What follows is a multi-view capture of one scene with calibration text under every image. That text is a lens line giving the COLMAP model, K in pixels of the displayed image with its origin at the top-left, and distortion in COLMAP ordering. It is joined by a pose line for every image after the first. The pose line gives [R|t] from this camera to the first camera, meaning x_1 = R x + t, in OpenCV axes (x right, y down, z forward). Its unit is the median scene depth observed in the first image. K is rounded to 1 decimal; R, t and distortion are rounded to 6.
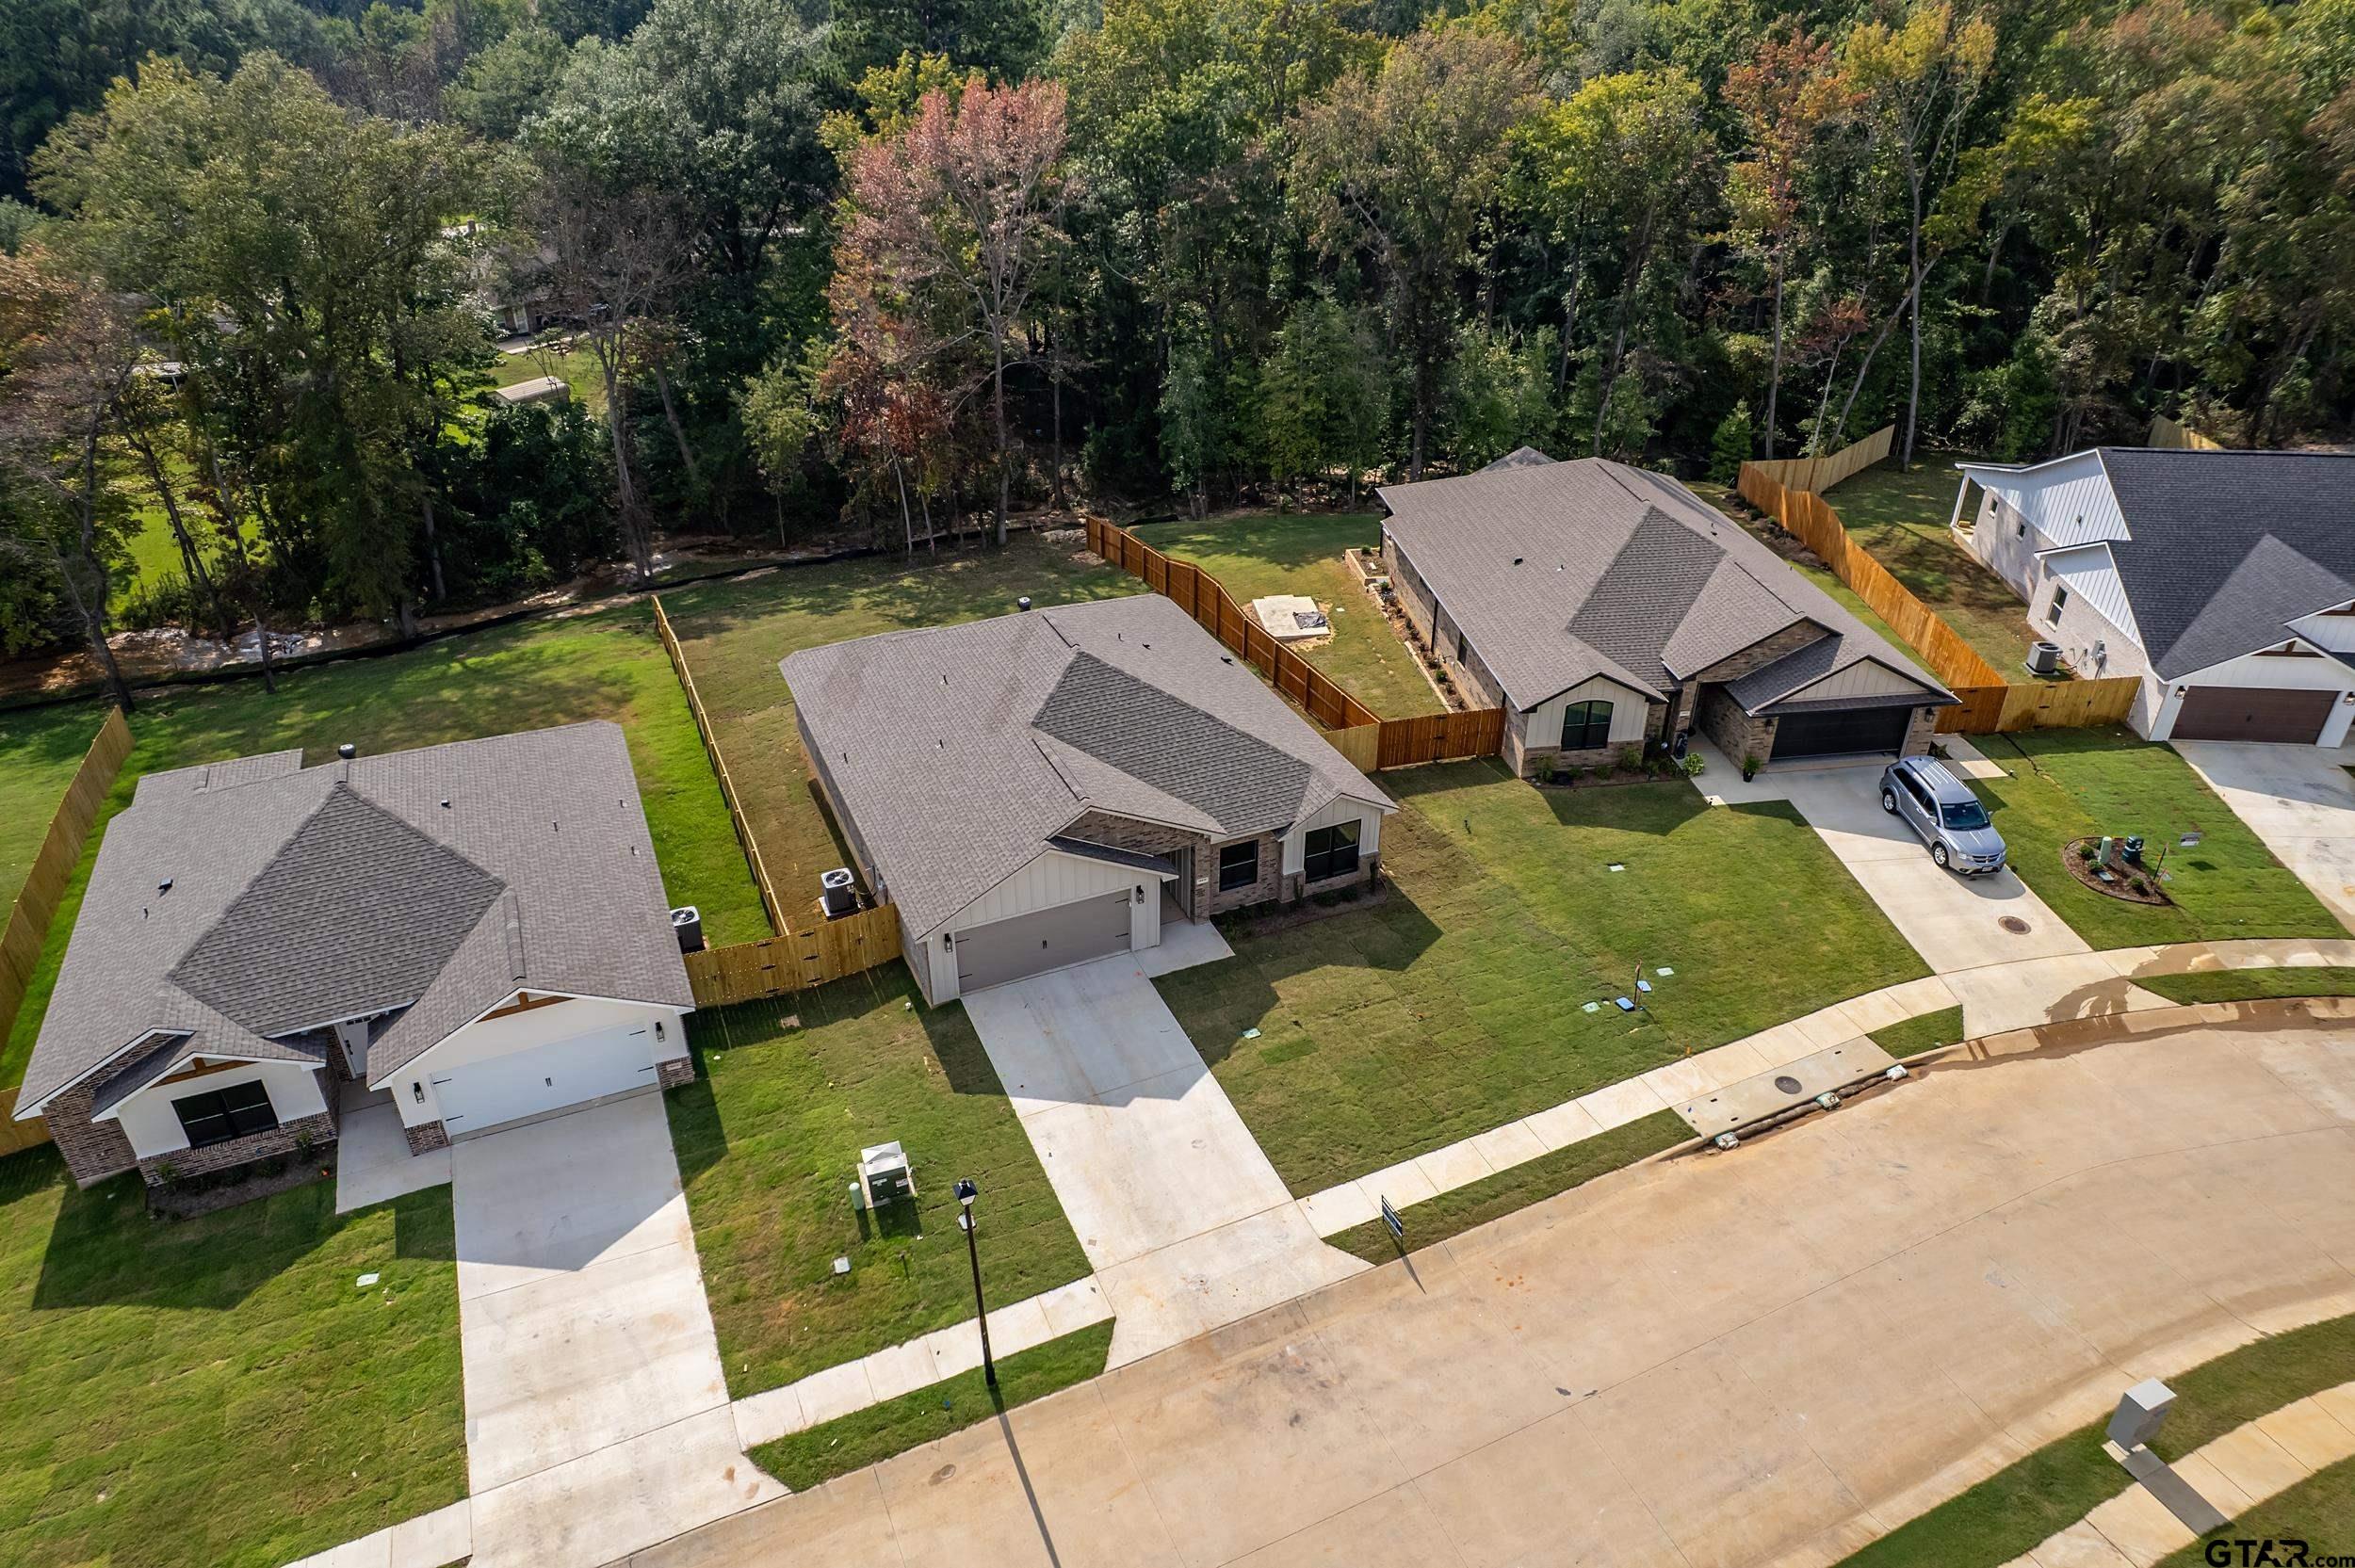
lens RADIAL K [[1510.3, 0, 1189.9], [0, 1510.3, 780.0], [0, 0, 1]] dist [-0.068398, 0.064252]
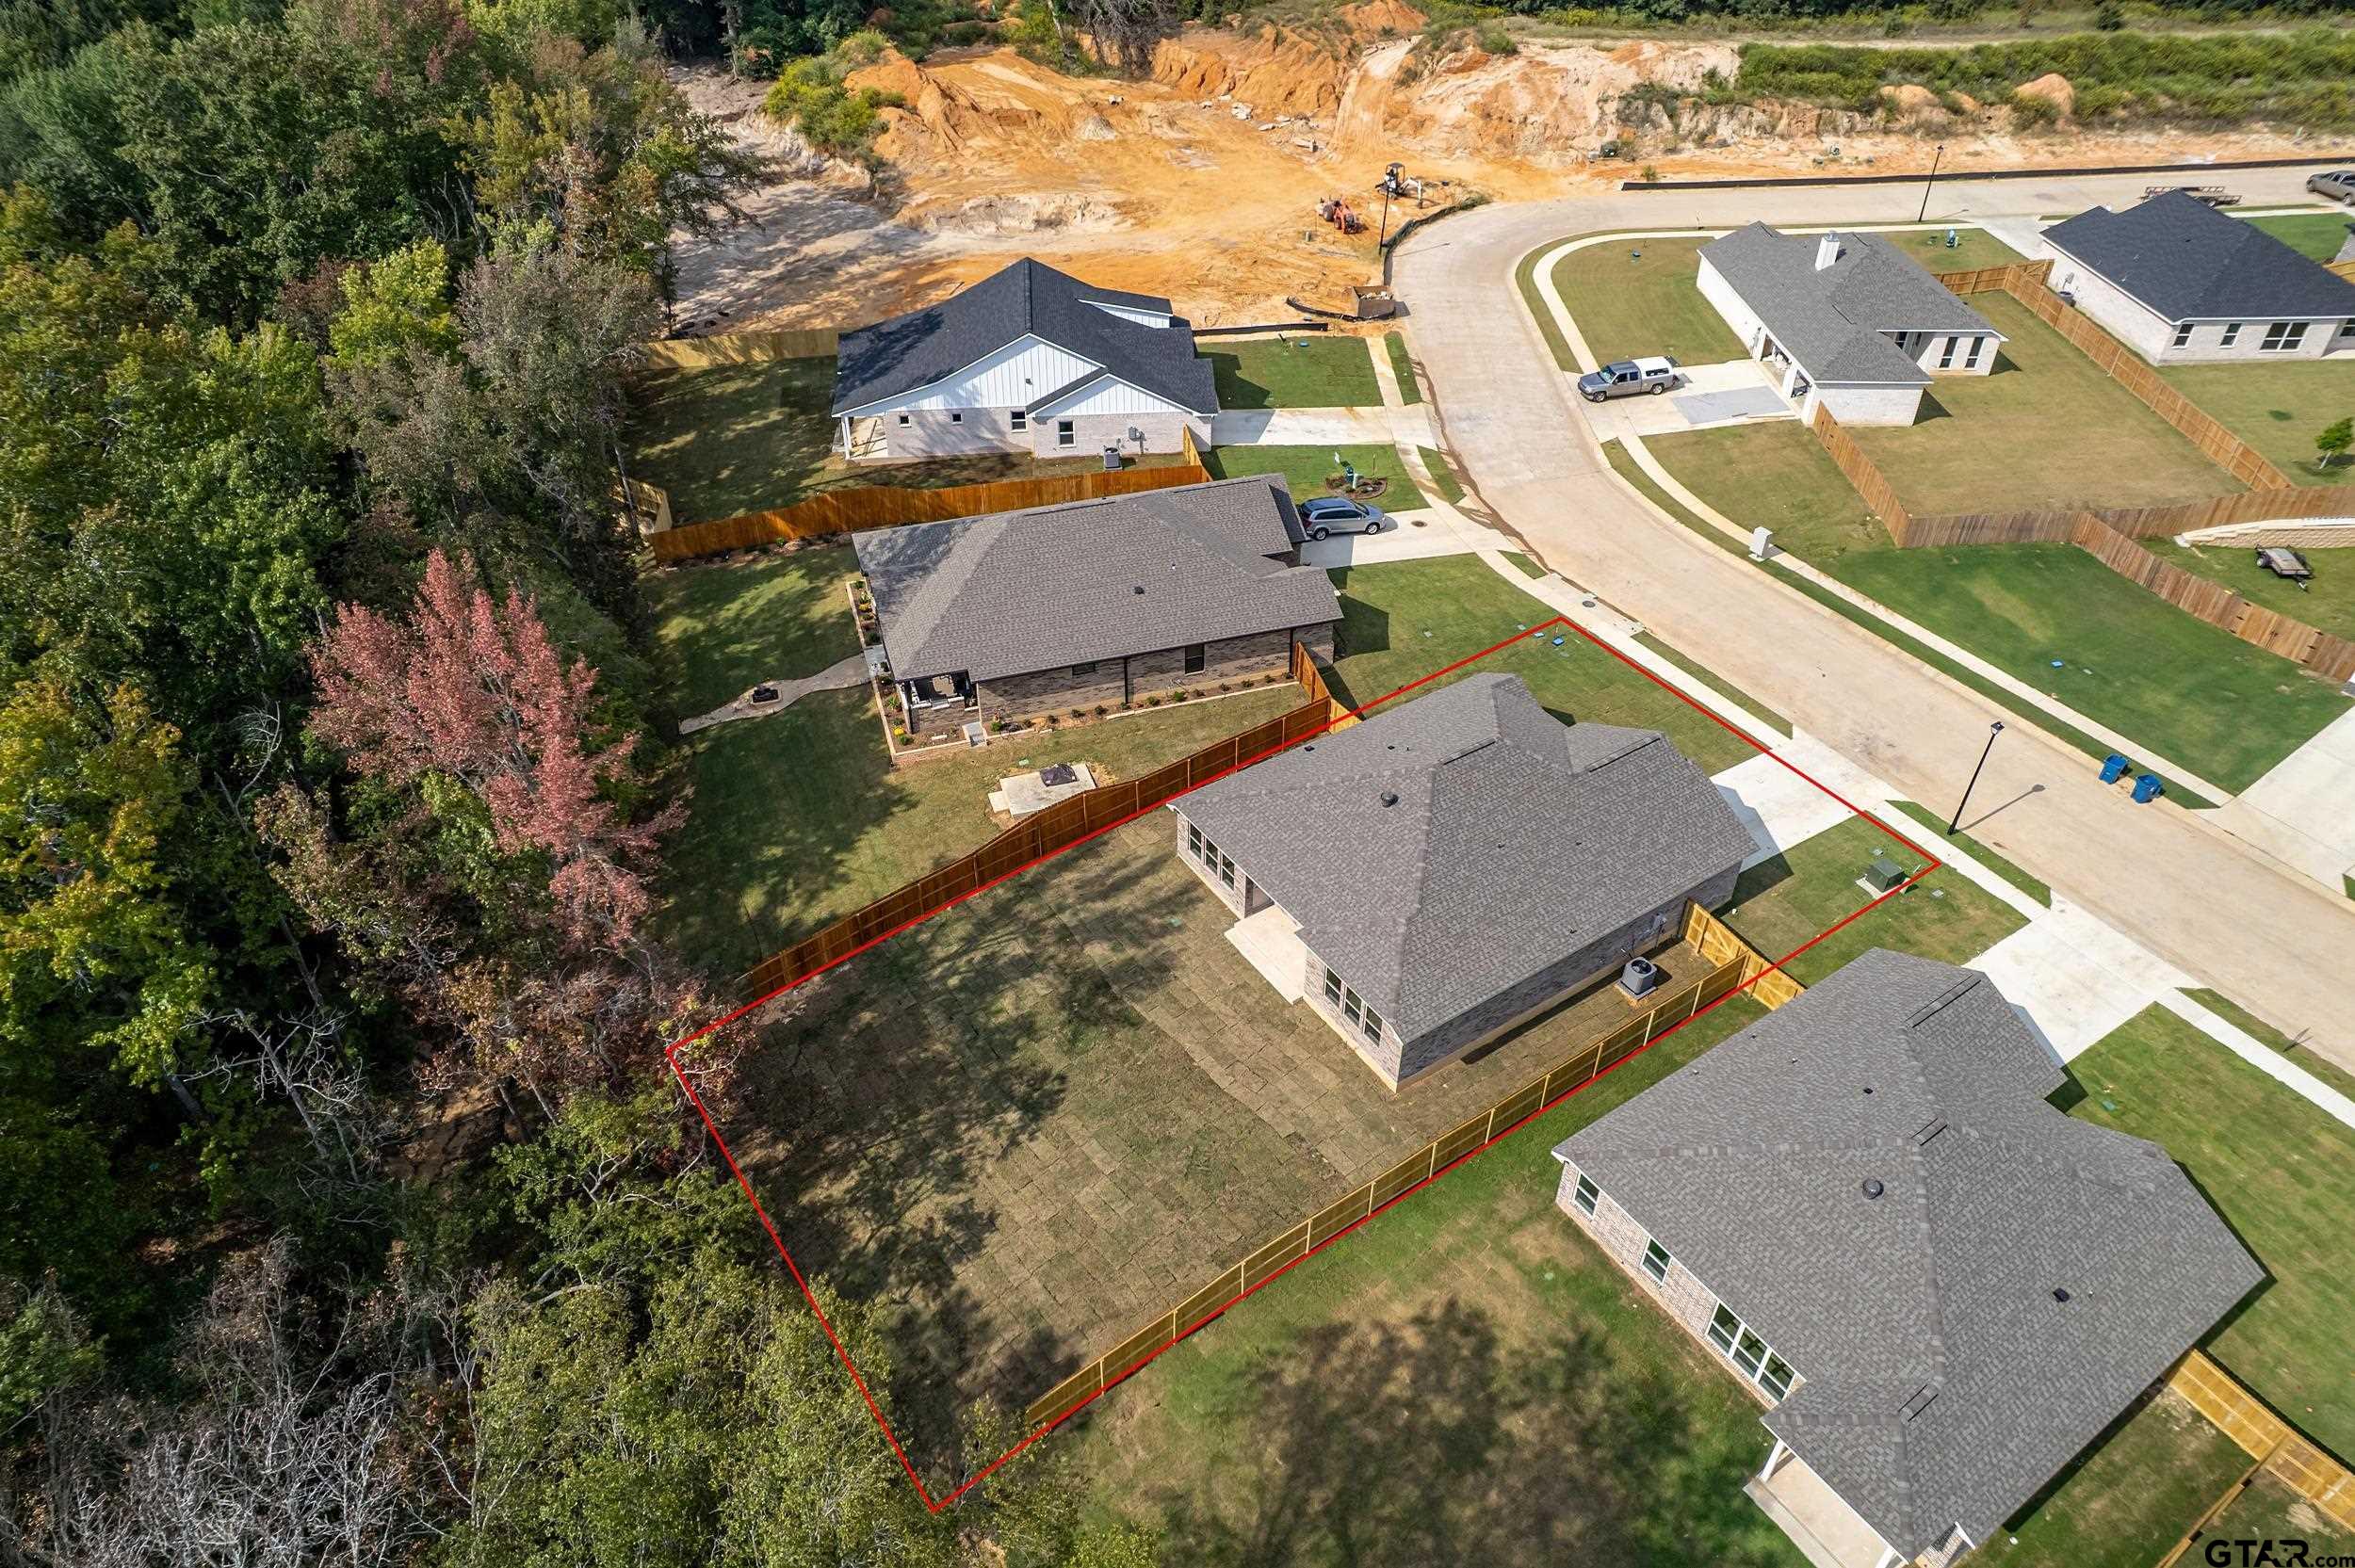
lens RADIAL K [[1510.3, 0, 1169.5], [0, 1510.3, 790.6], [0, 0, 1]] dist [-0.068398, 0.064252]
pose [[-0.155990, -0.615572, 0.772489, -1.057048], [0.499482, 0.625547, 0.599340, -0.975873], [-0.852165, 0.479335, 0.209887, 1.022961]]
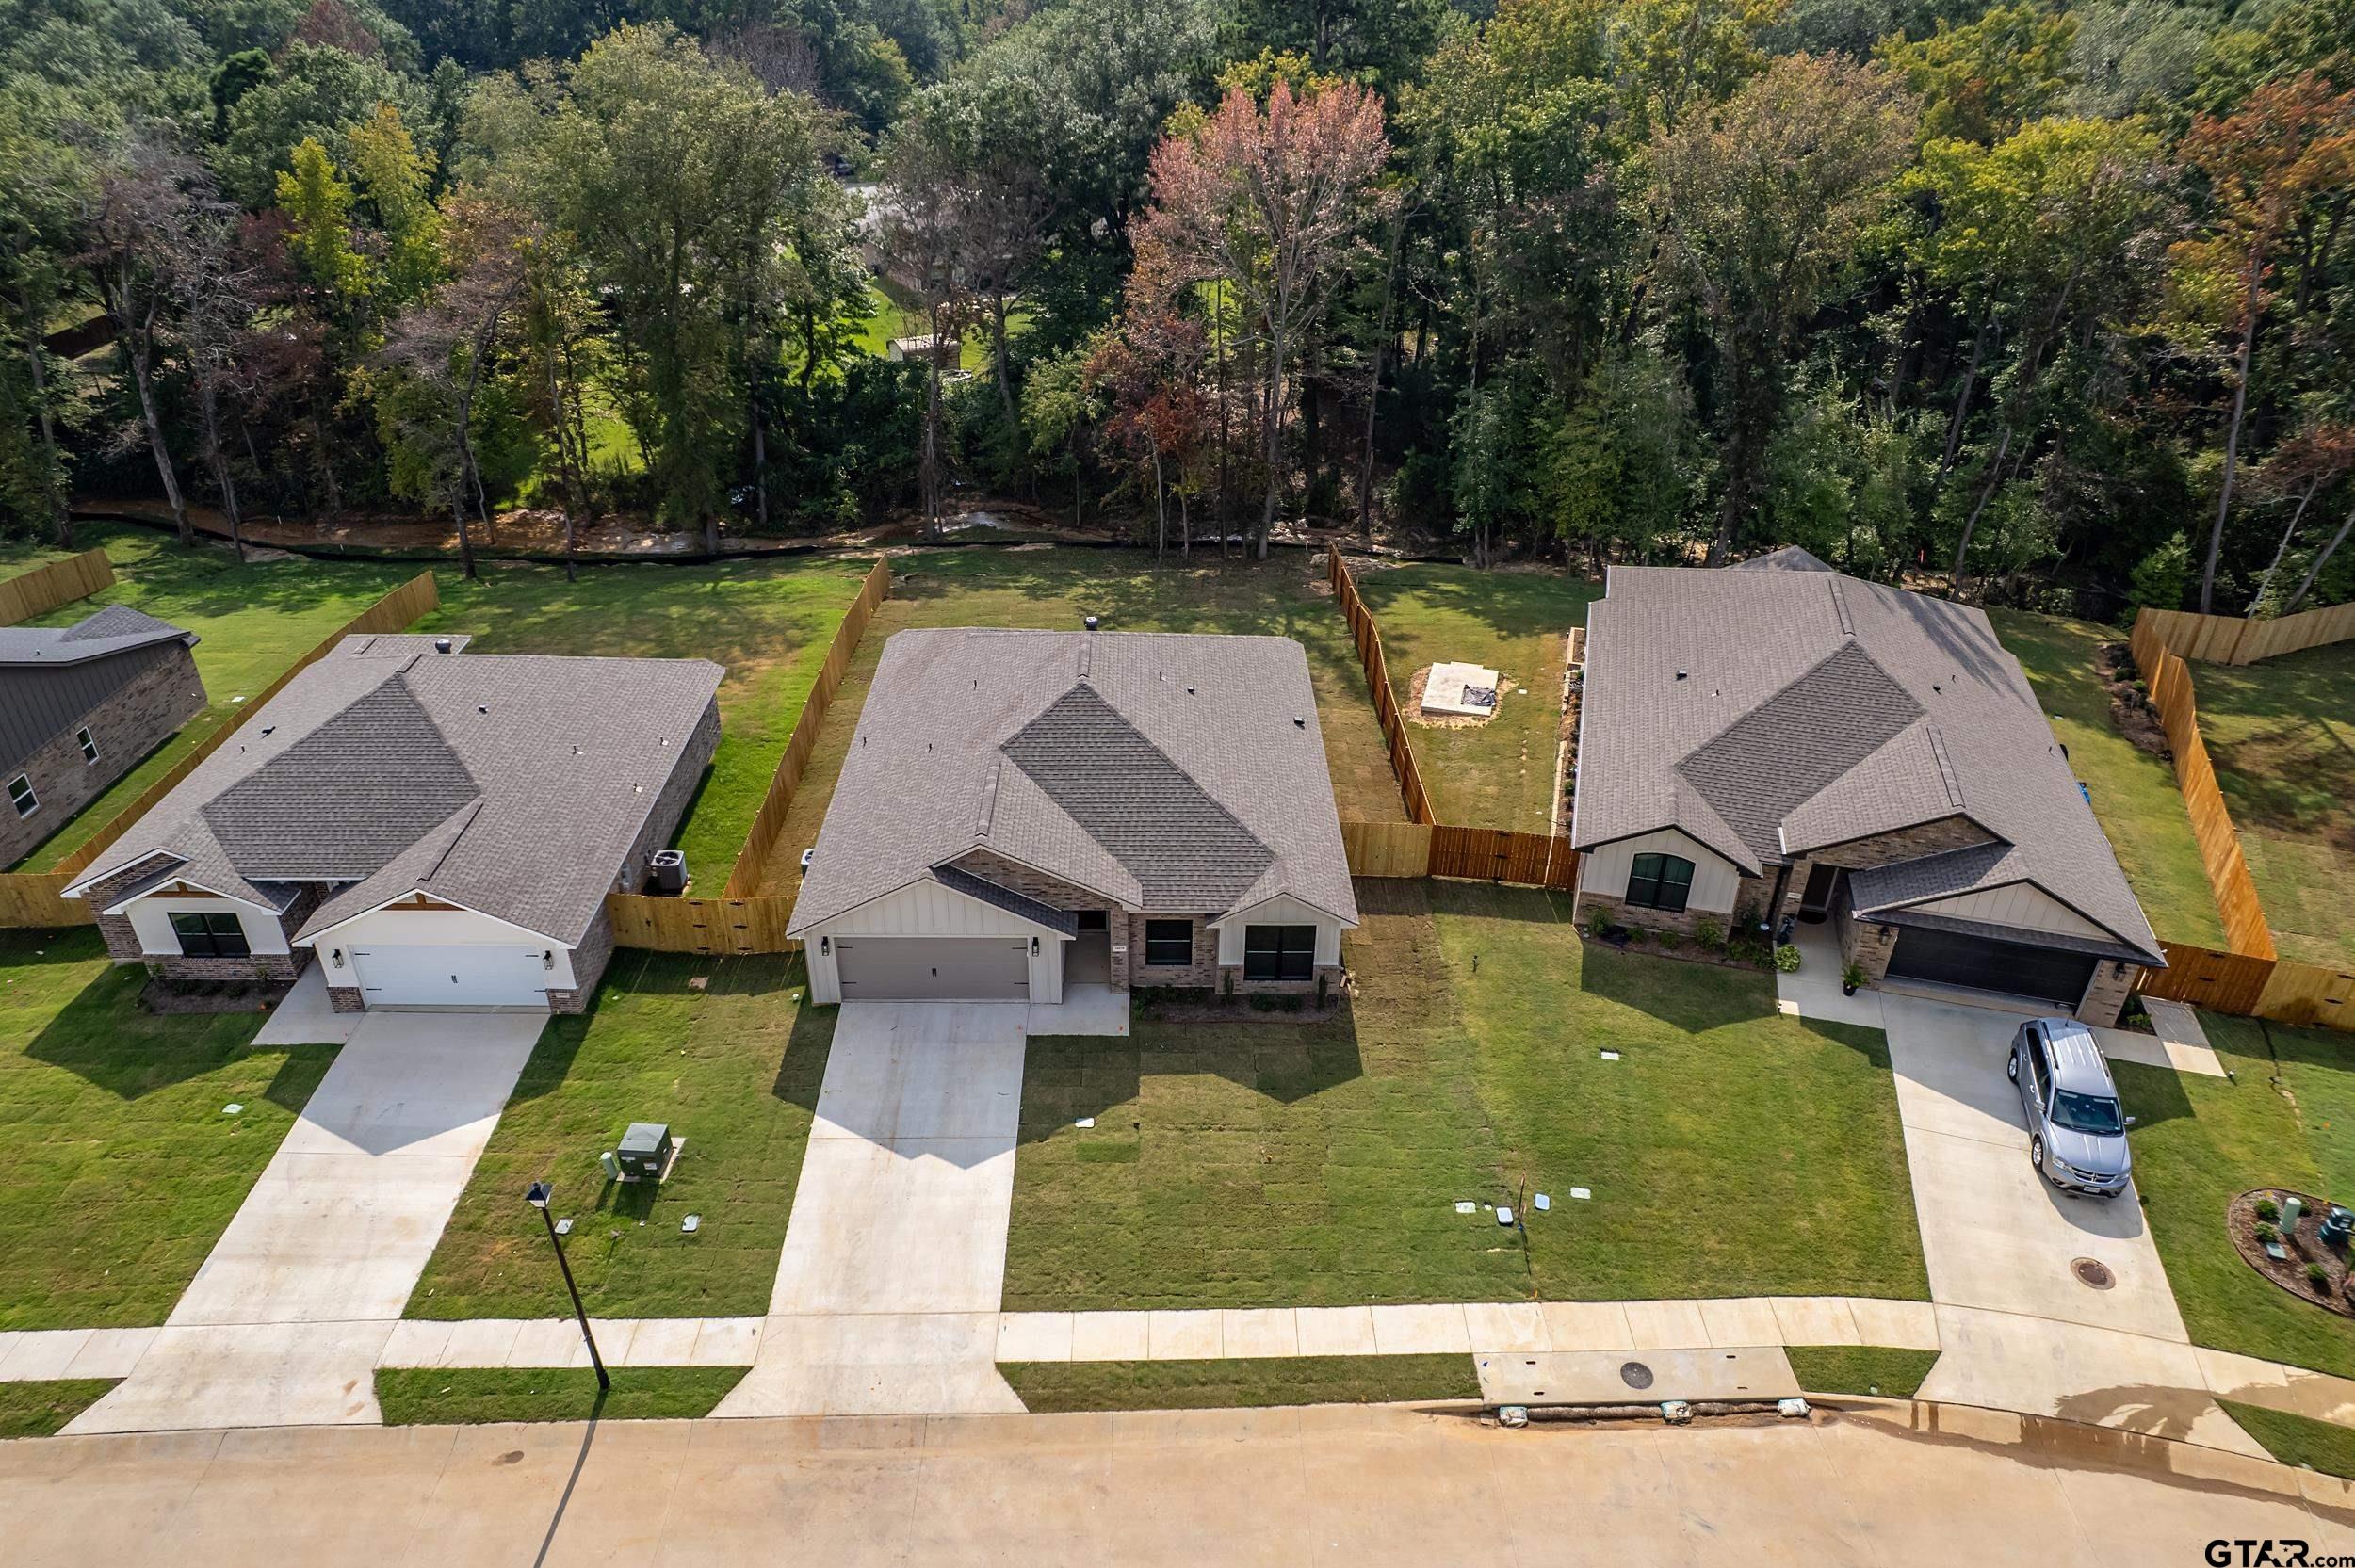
lens RADIAL K [[1510.3, 0, 1186.1], [0, 1510.3, 780.3], [0, 0, 1]] dist [-0.068398, 0.064252]
pose [[0.918168, 0.211193, -0.335209, 0.329546], [-0.210461, 0.976826, 0.038964, -0.078354], [0.335670, 0.034773, 0.941338, 0.129512]]
